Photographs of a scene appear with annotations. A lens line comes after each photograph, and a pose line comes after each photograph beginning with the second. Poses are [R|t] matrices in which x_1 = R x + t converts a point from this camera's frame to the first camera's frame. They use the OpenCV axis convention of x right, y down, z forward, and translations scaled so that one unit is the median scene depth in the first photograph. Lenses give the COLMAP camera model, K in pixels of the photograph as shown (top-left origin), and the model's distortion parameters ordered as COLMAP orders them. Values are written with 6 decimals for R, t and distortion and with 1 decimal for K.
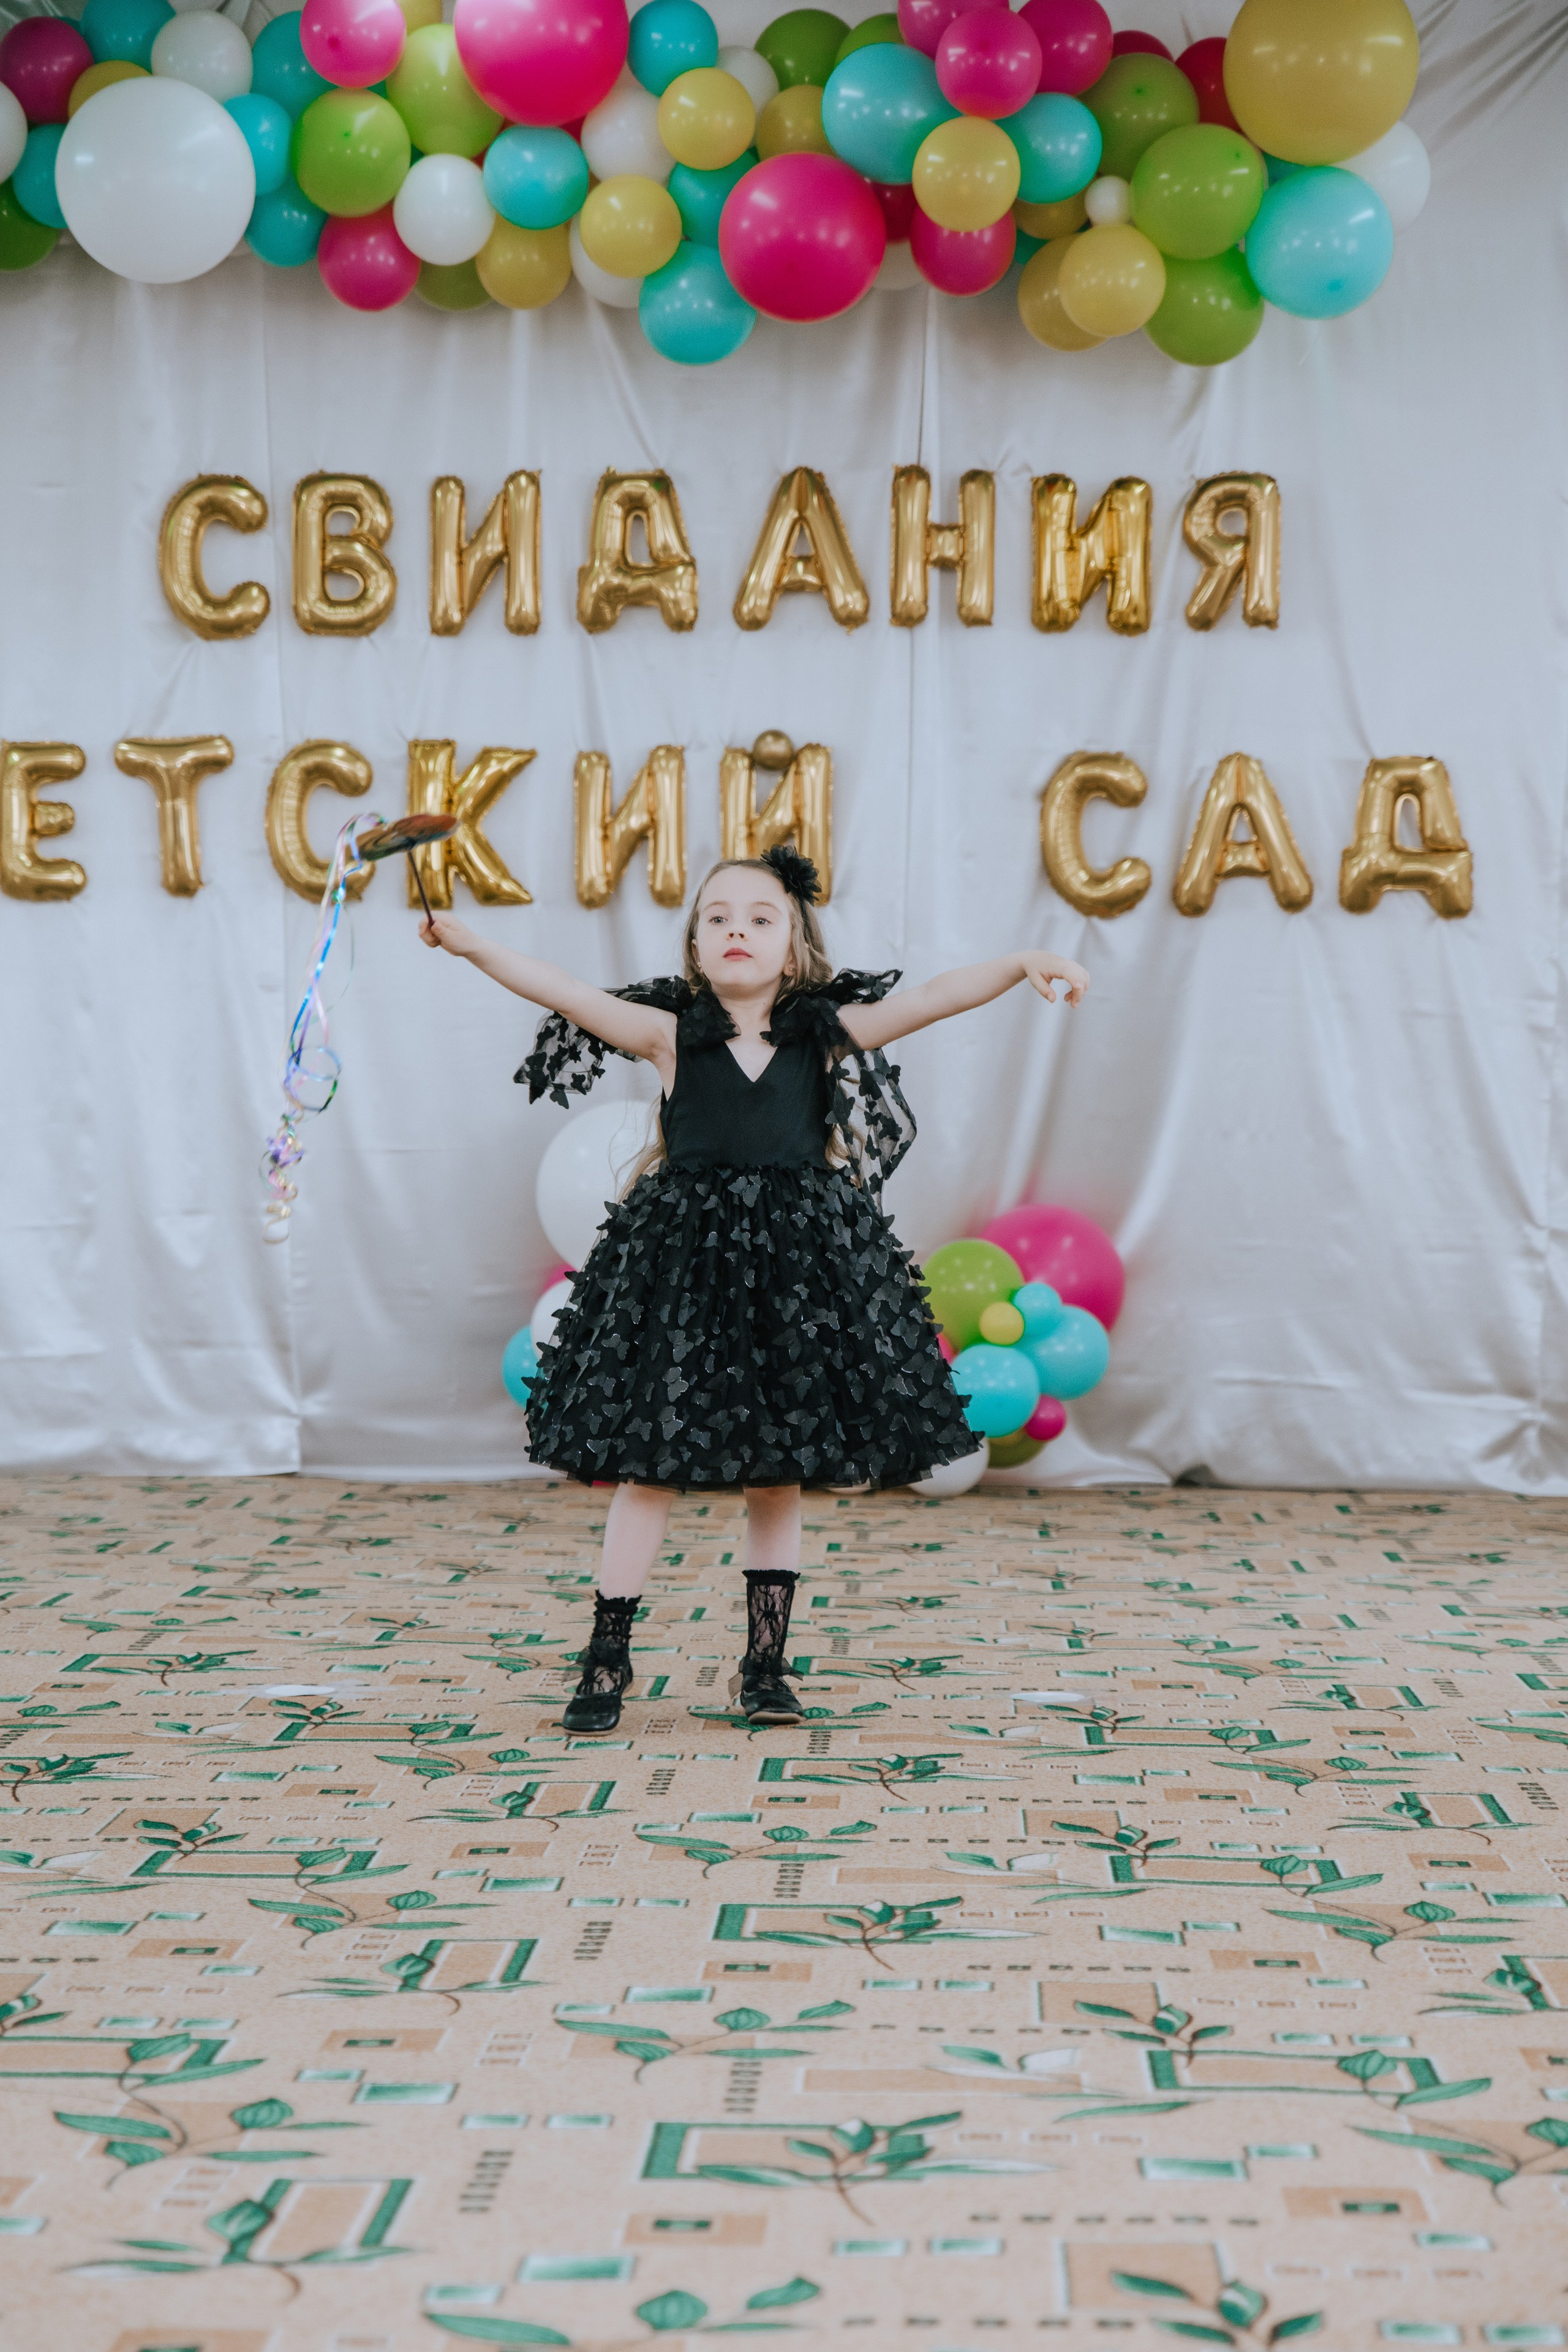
lens RADIAL K [[4751.1, 0, 774.4], [0, 4751.1, 1268.1], [0, 0, 1]] dist [0.248879, -0.051056]
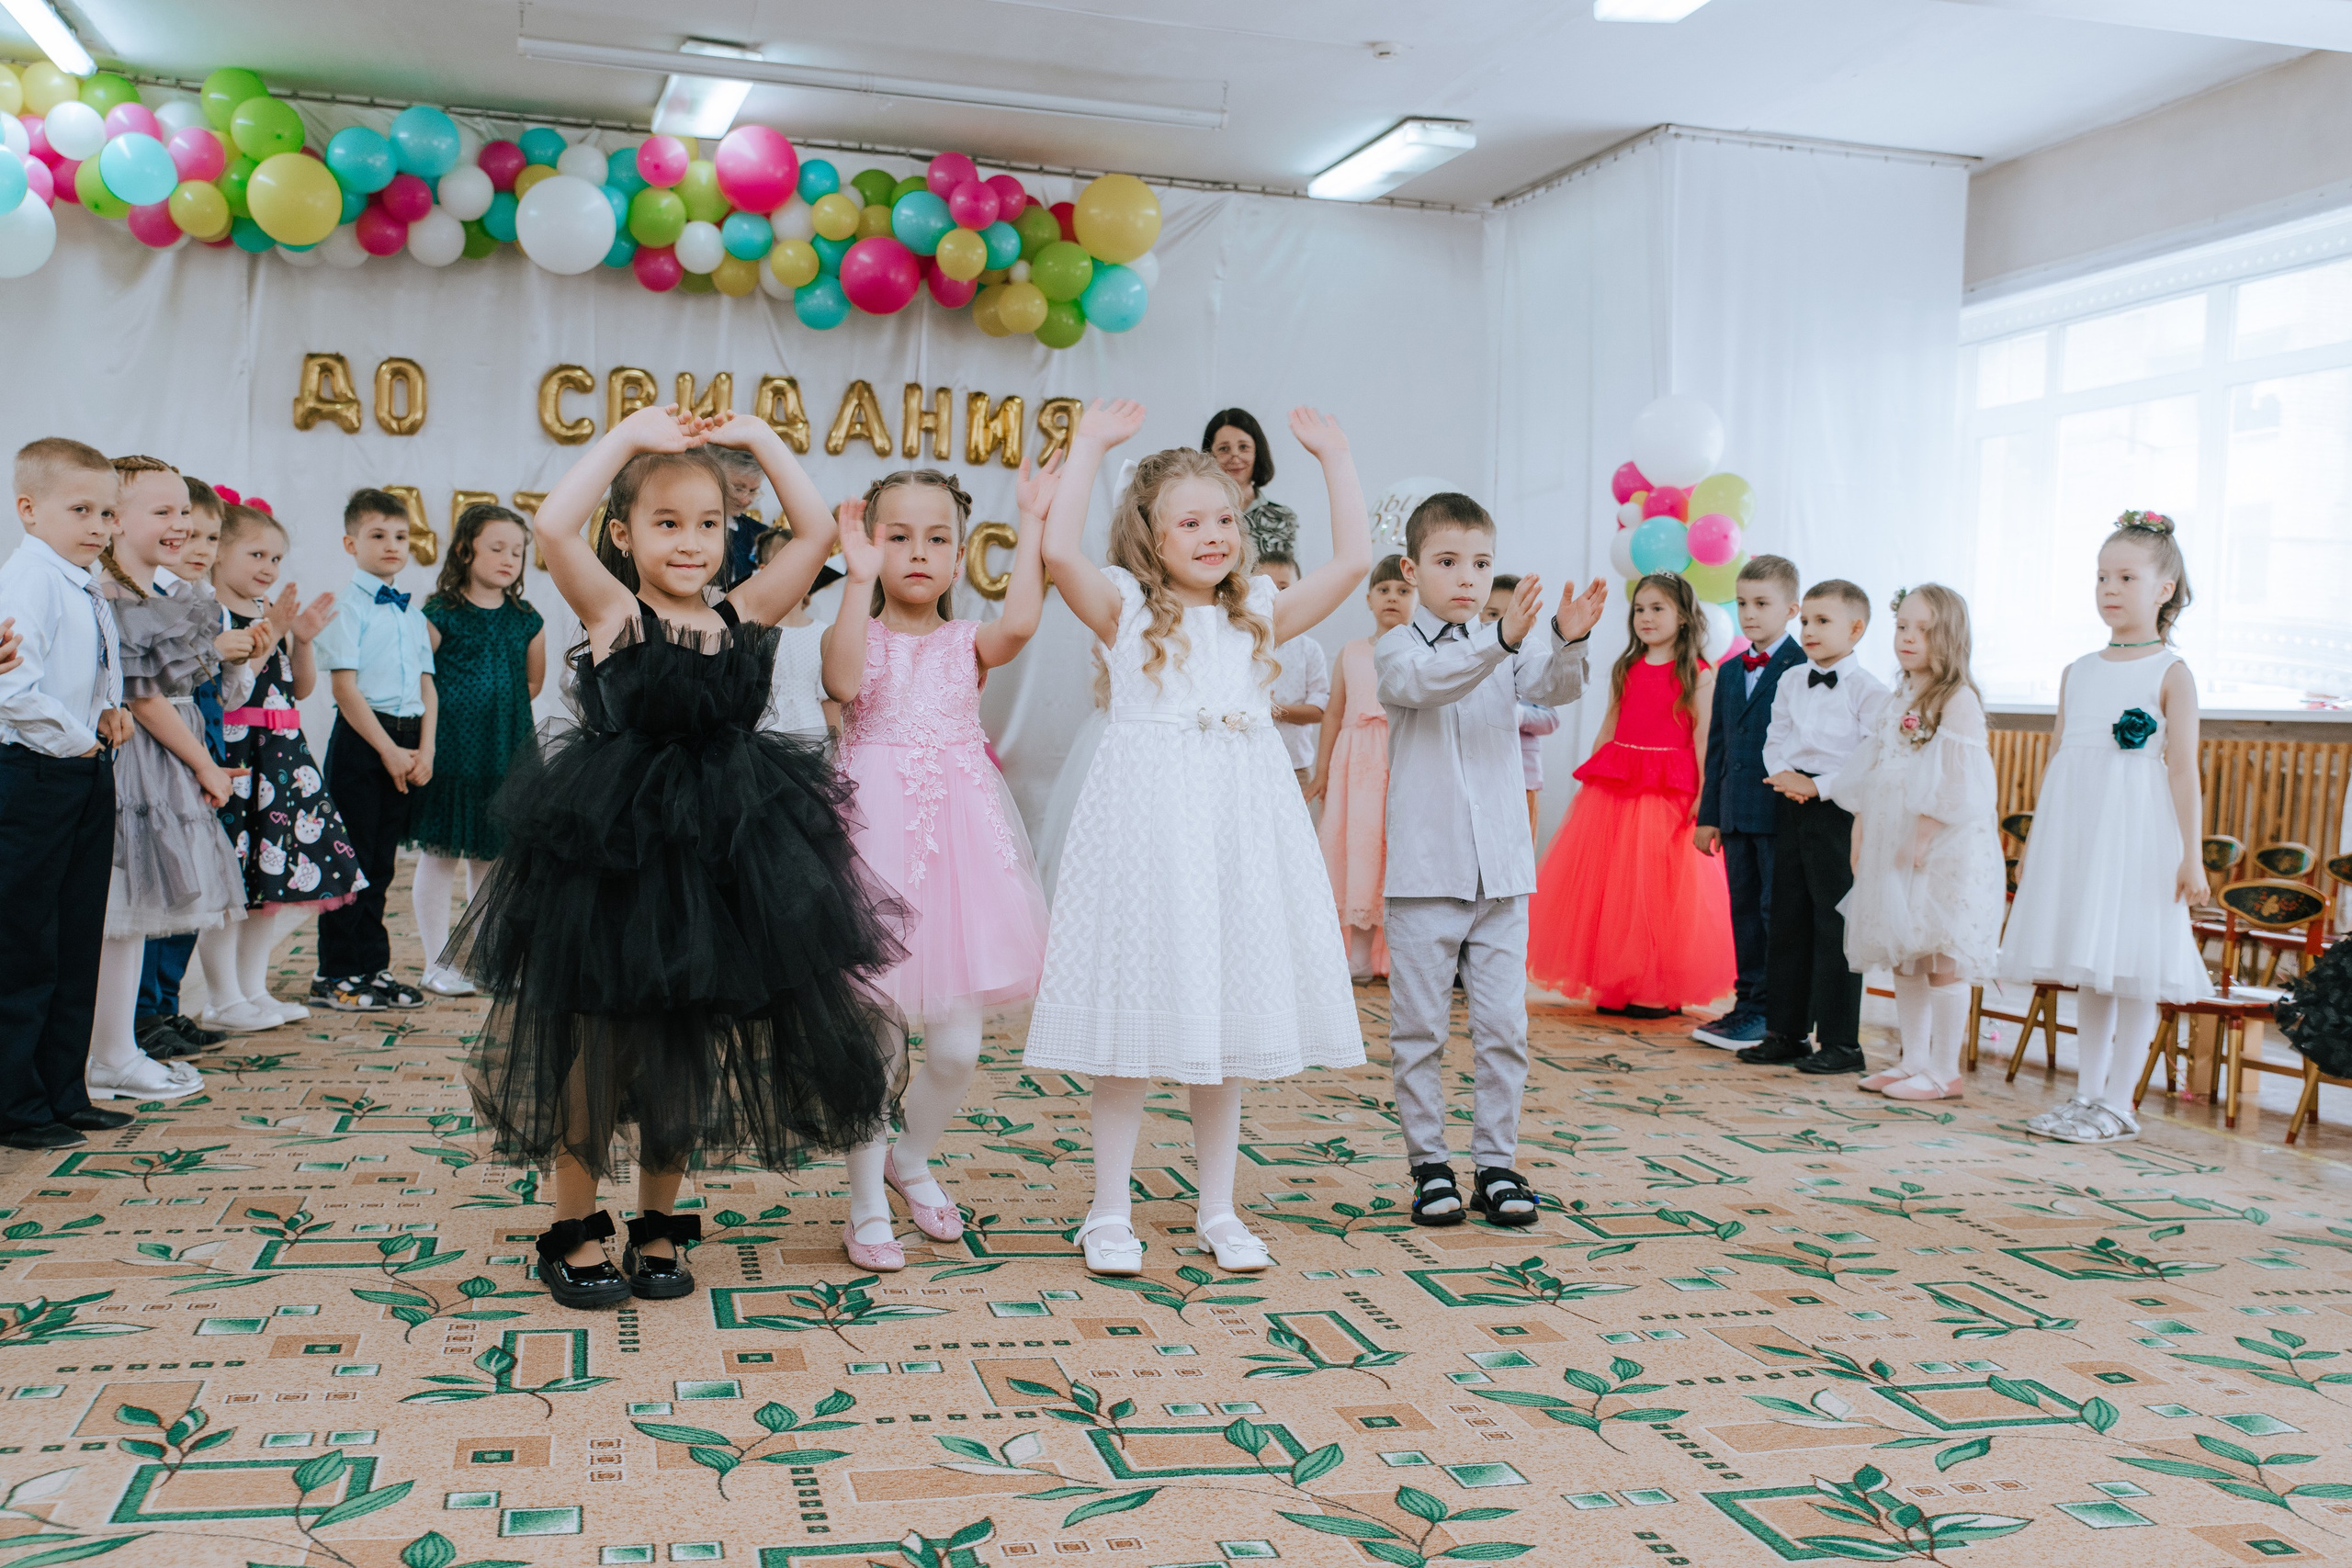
lens RADIAL K [[2443.2, 0, 1255.3], [0, 2443.2, 782.8], [0, 0, 1]] dist [-0.071954, 0.171153]
pose [[0.949548, 0.019916, 0.312988, -0.160077], [-0.025040, 0.999610, 0.012358, -0.008850], [-0.312620, -0.019572, 0.949677, -0.067384]]
